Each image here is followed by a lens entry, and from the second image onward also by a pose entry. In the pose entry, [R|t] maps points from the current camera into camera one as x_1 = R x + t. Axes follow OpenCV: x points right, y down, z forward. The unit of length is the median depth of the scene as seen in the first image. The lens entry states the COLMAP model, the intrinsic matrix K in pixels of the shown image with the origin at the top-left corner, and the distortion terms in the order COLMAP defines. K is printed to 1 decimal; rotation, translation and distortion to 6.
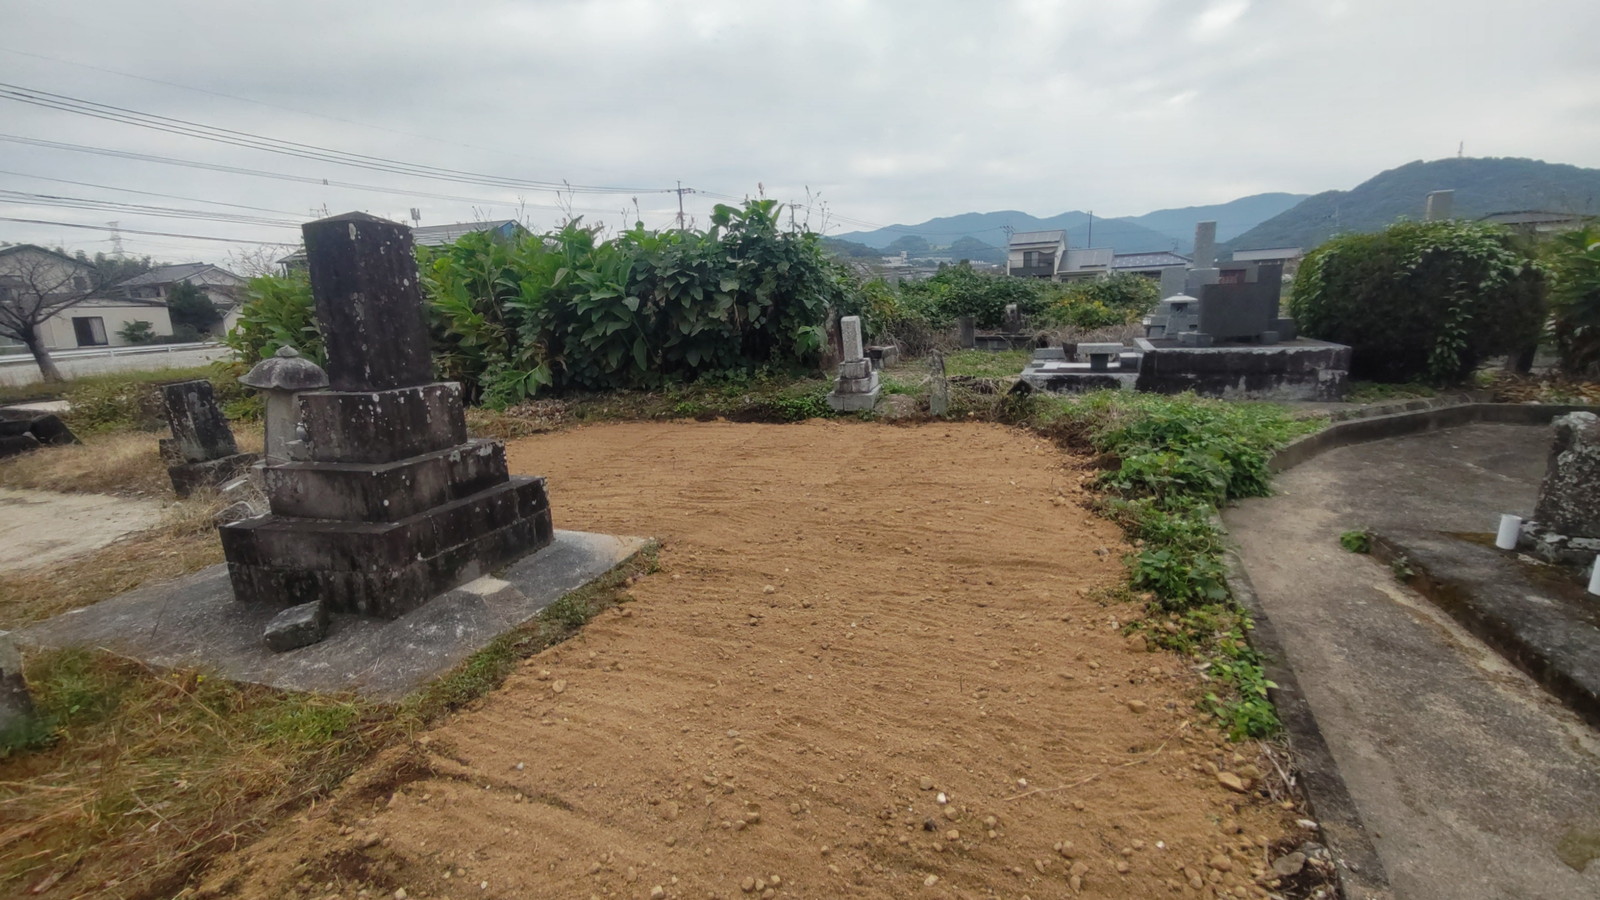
lens RADIAL K [[686.7, 0, 807.1], [0, 686.7, 451.1], [0, 0, 1]] dist [0.001254, 0.006154]
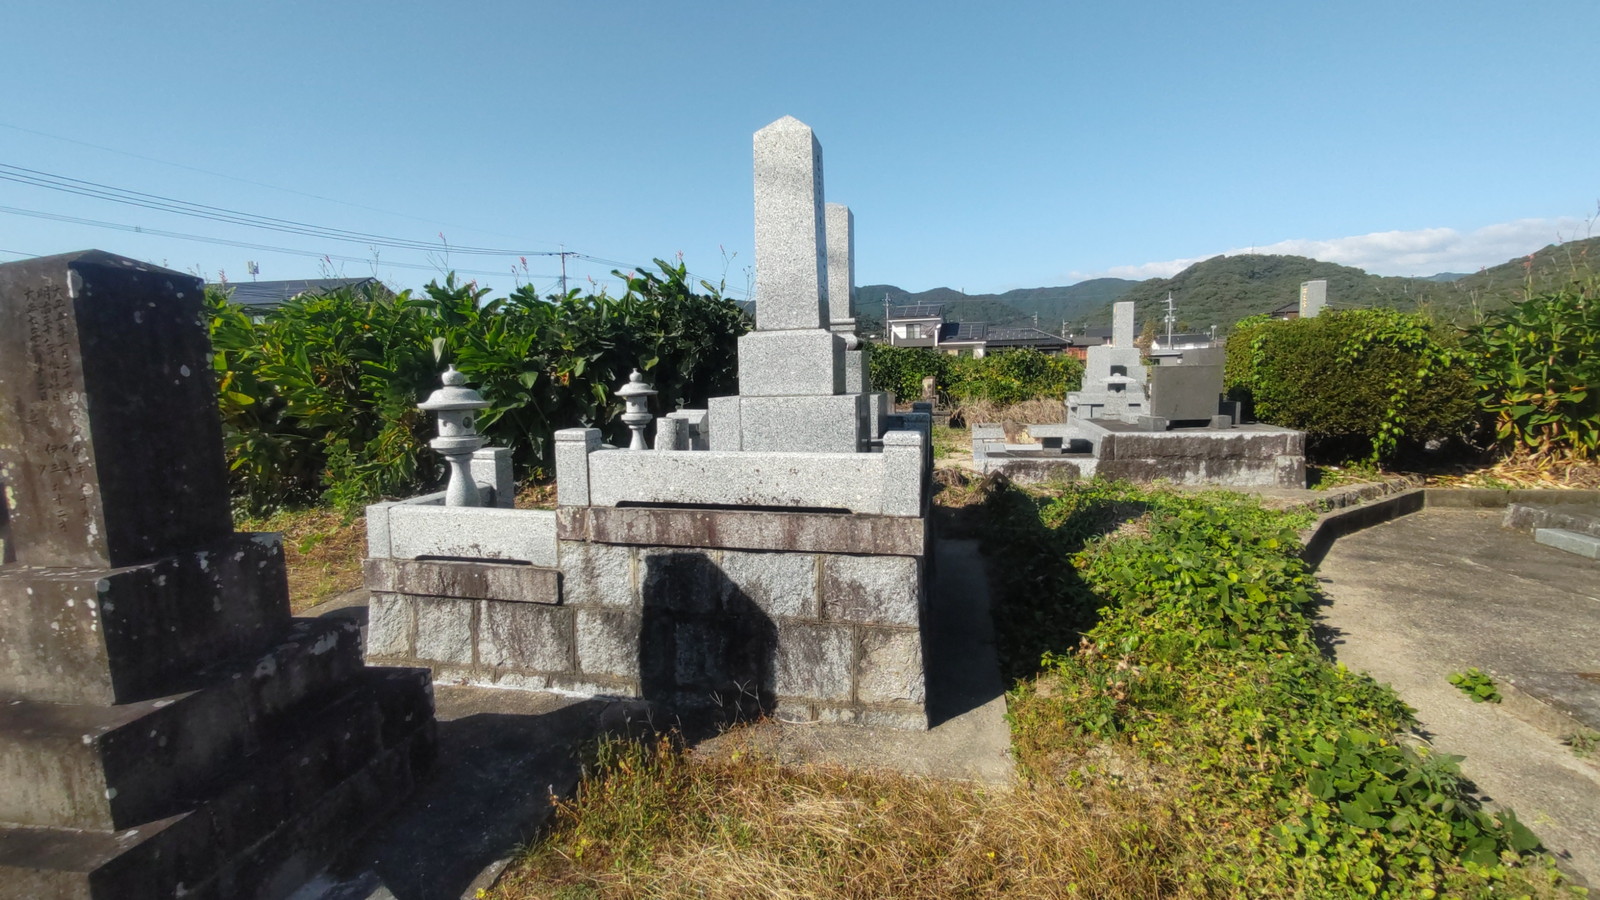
lens RADIAL K [[680.1, 0, 806.5], [0, 680.1, 453.9], [0, 0, 1]] dist [0.012965, -0.007021]
pose [[0.984908, -0.010361, 0.172769, -0.084331], [0.025631, 0.995932, -0.086386, -0.057660], [-0.171171, 0.089510, 0.981167, 0.178034]]
